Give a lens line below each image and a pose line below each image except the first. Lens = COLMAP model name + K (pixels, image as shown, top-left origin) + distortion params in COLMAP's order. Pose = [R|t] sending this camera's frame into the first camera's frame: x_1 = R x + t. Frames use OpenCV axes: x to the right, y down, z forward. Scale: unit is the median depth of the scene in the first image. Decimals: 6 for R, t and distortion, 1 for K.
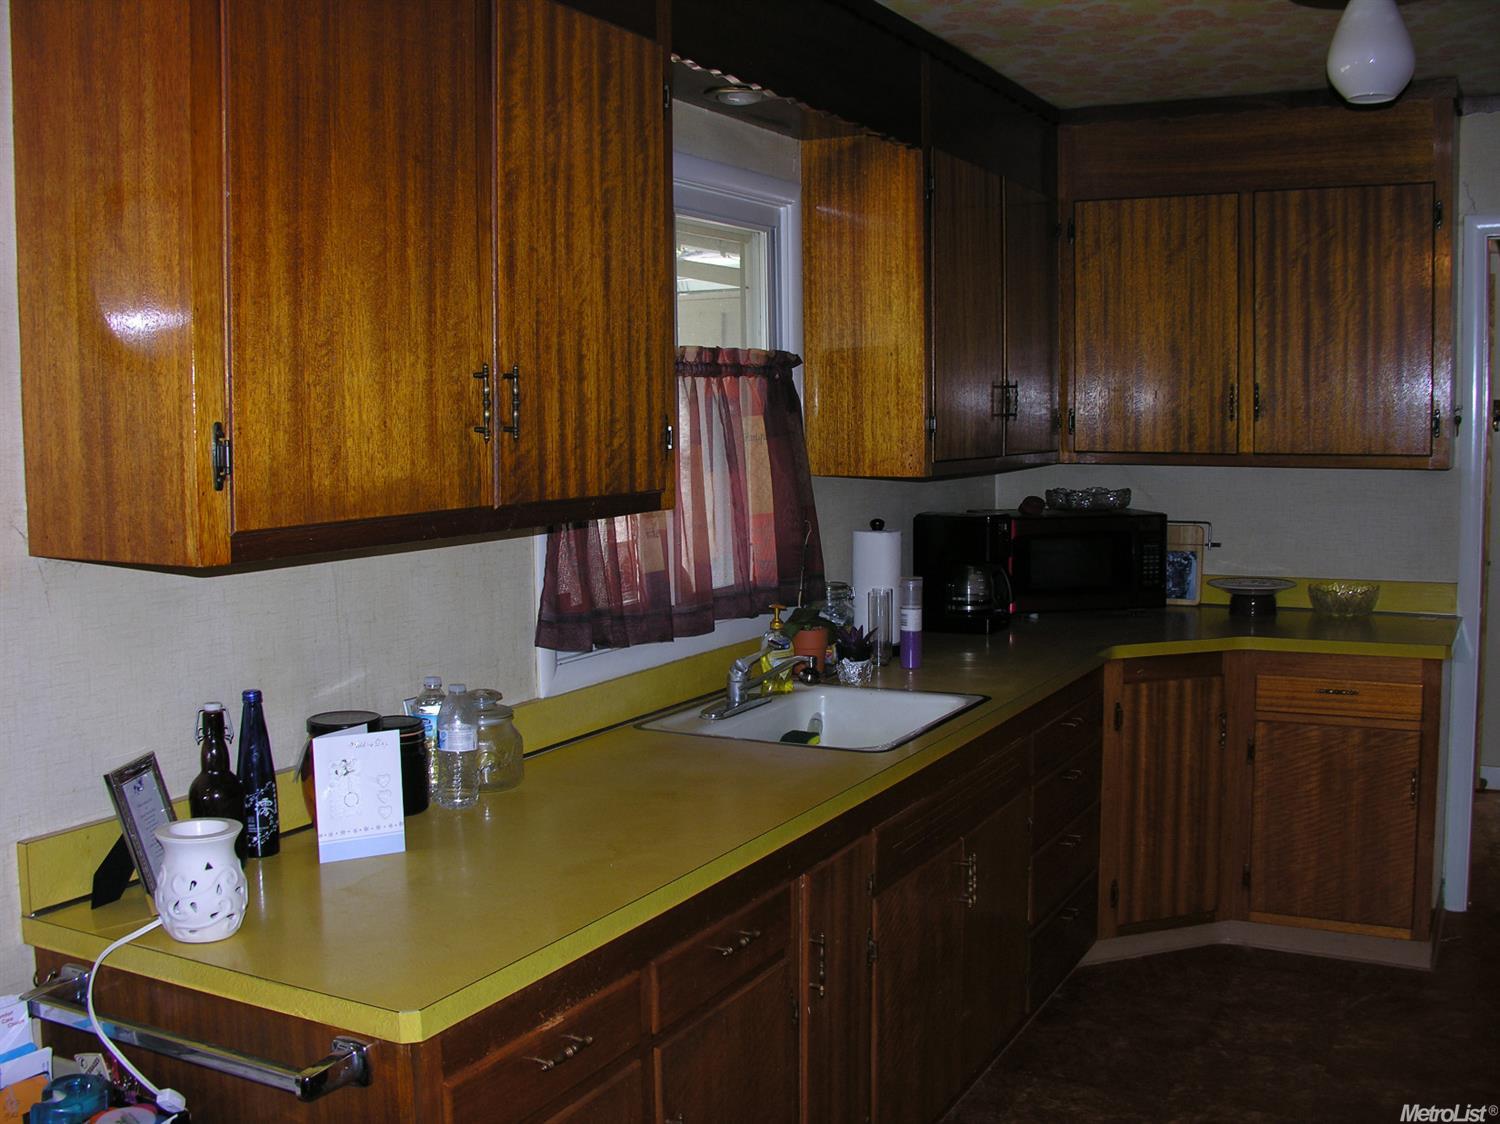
lens RADIAL K [[1531.7, 0, 751.9], [0, 1531.7, 542.0], [0, 0, 1]] dist [-0.233783, 0.244911]
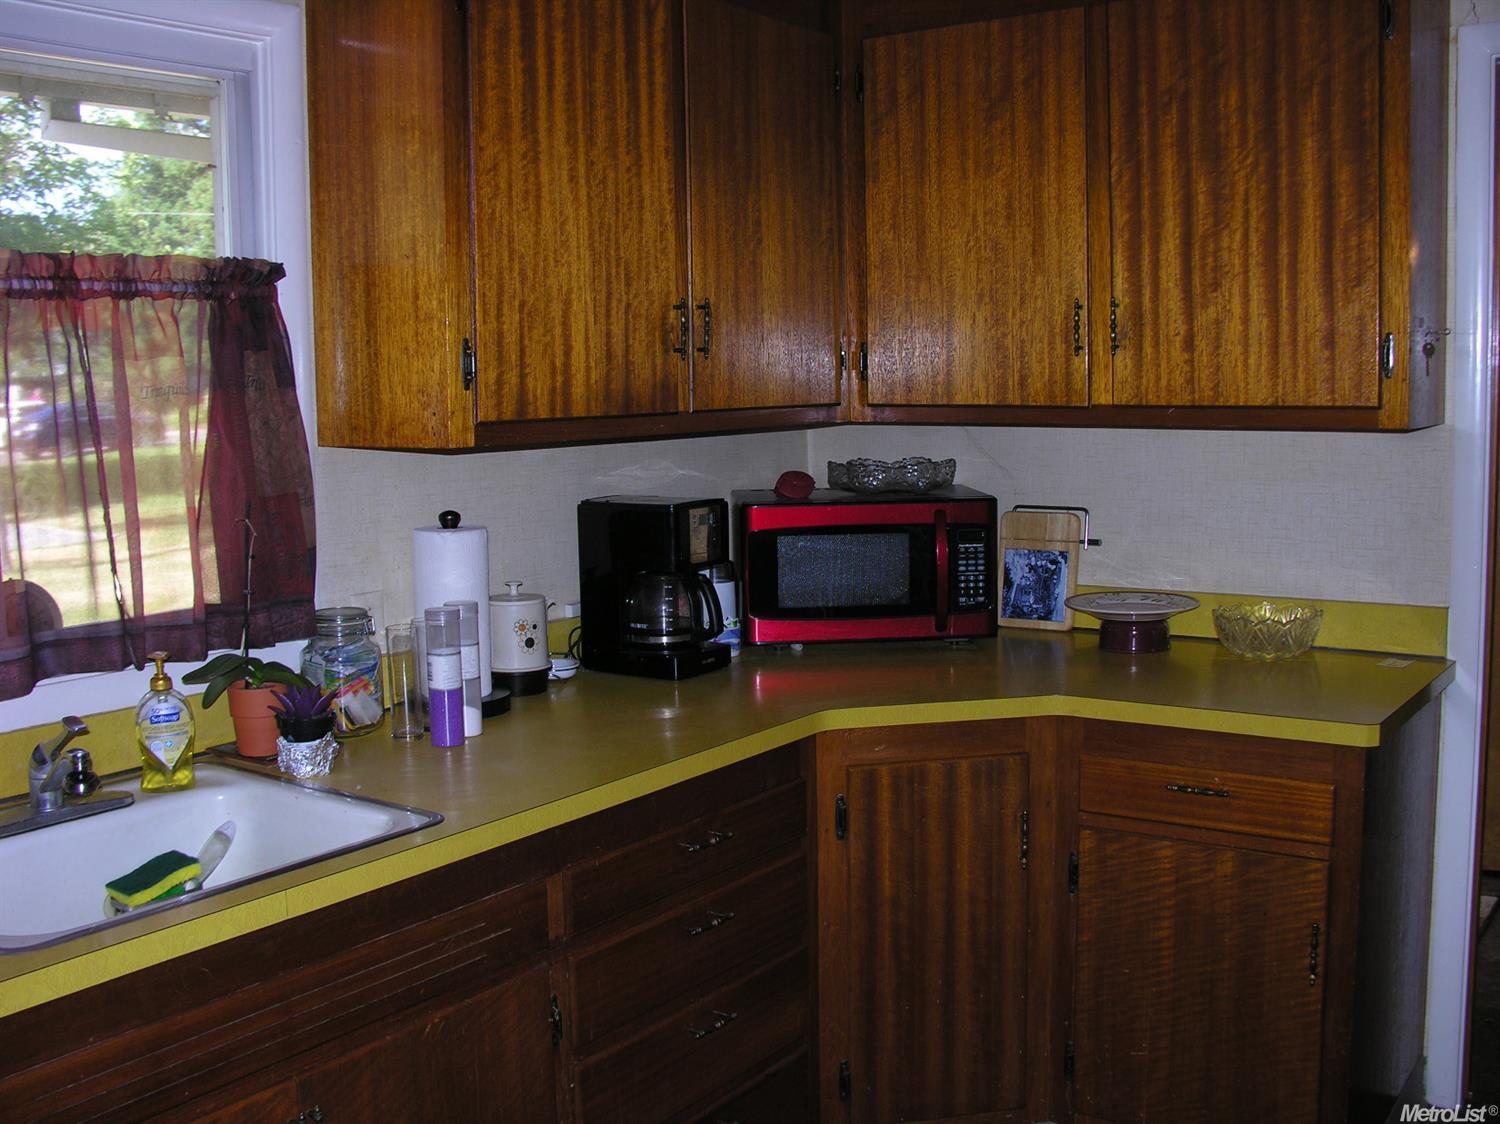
lens RADIAL K [[1531.7, 0, 751.9], [0, 1531.7, 542.0], [0, 0, 1]] dist [-0.233783, 0.244911]
pose [[0.990908, 0.005118, -0.134441, 0.277359], [-0.001591, 0.999652, 0.026330, -0.017724], [0.134528, -0.025877, 0.990572, 0.339708]]
